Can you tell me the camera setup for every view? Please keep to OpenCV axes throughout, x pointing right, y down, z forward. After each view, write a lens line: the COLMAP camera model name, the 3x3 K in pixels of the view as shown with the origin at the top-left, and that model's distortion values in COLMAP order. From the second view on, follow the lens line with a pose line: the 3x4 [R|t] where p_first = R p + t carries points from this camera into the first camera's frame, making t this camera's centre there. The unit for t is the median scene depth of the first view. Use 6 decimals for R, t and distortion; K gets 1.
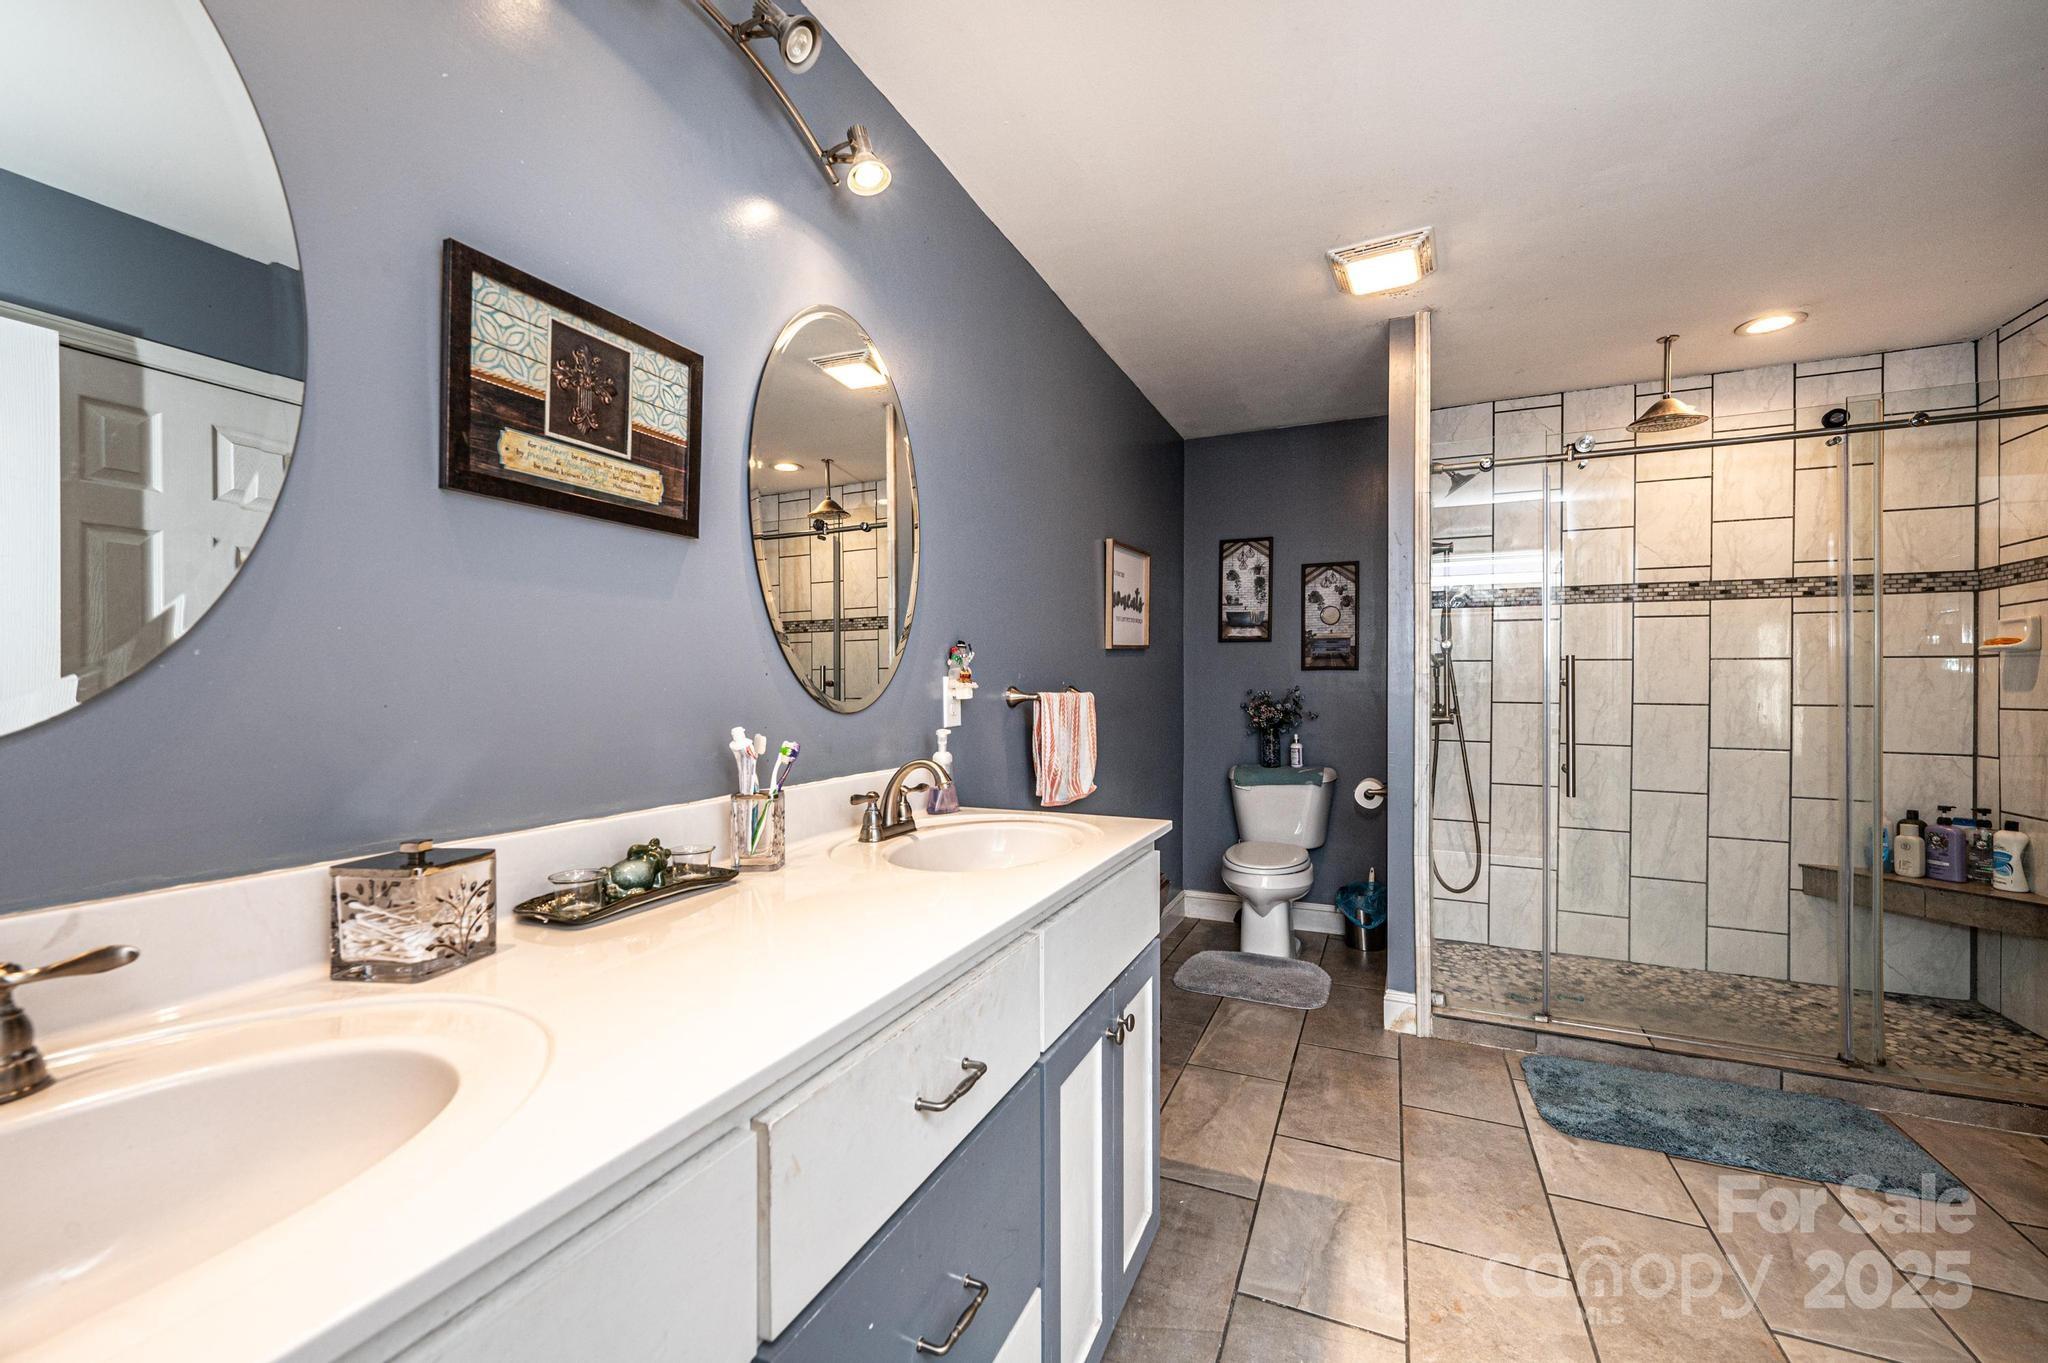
lens RADIAL K [[837.6, 0, 1024.0], [0, 837.6, 681.5], [0, 0, 1]] dist [0.021766, 0.000015]
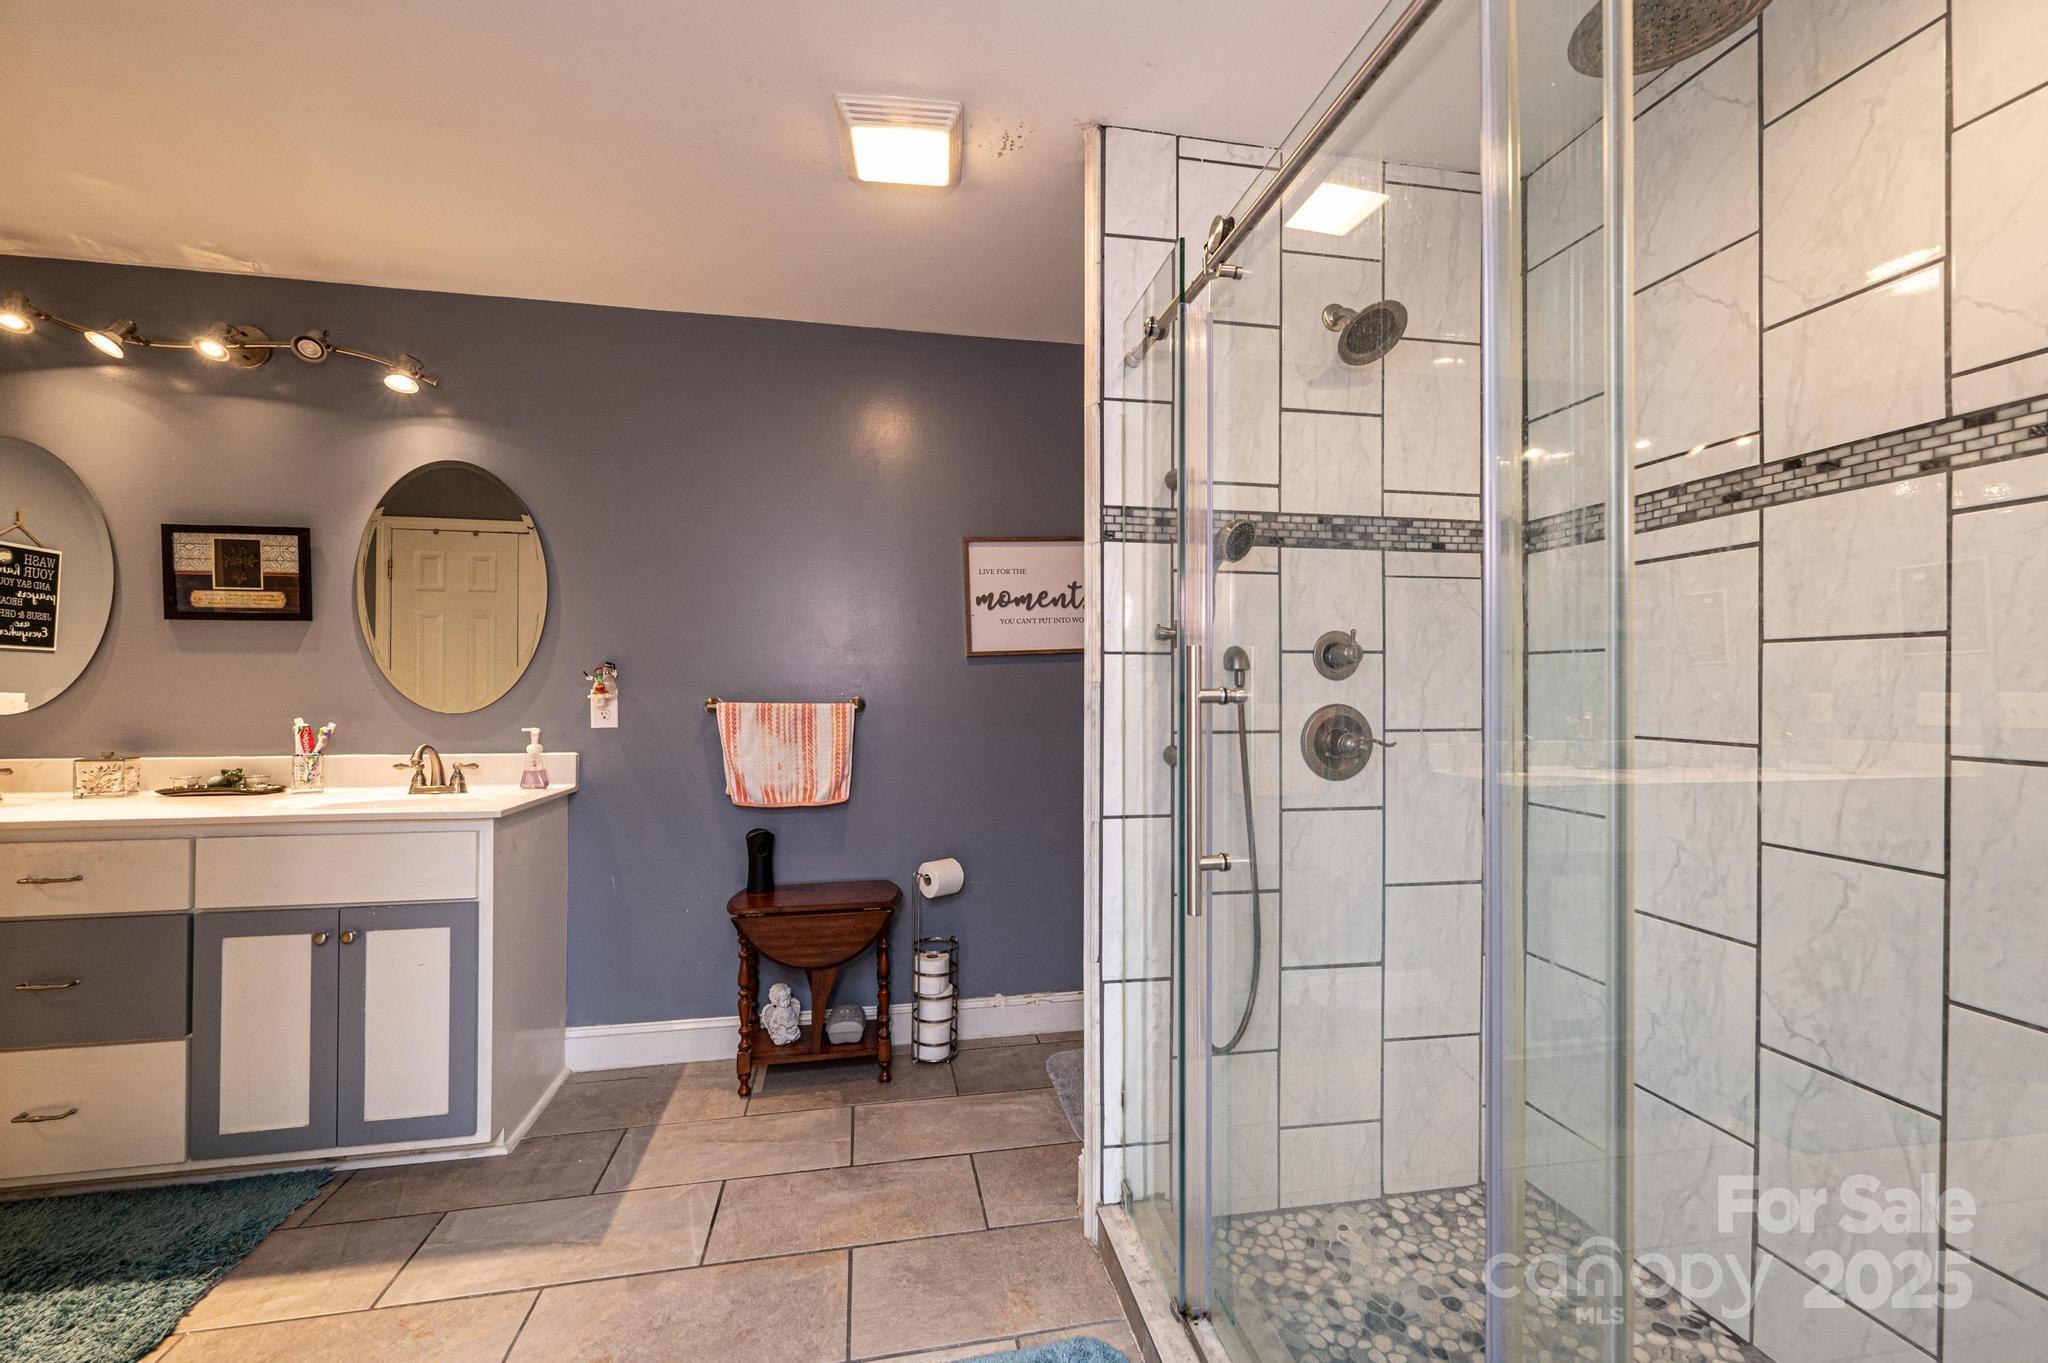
lens RADIAL K [[811.7, 0, 1024.7], [0, 811.7, 684.5], [0, 0, 1]] dist [-0.001071, -0.000105]
pose [[0.561649, -0.010253, -0.827312, 1.790236], [-0.000612, 0.999918, -0.012808, 0.002148], [0.827375, 0.007700, 0.561597, 1.118675]]
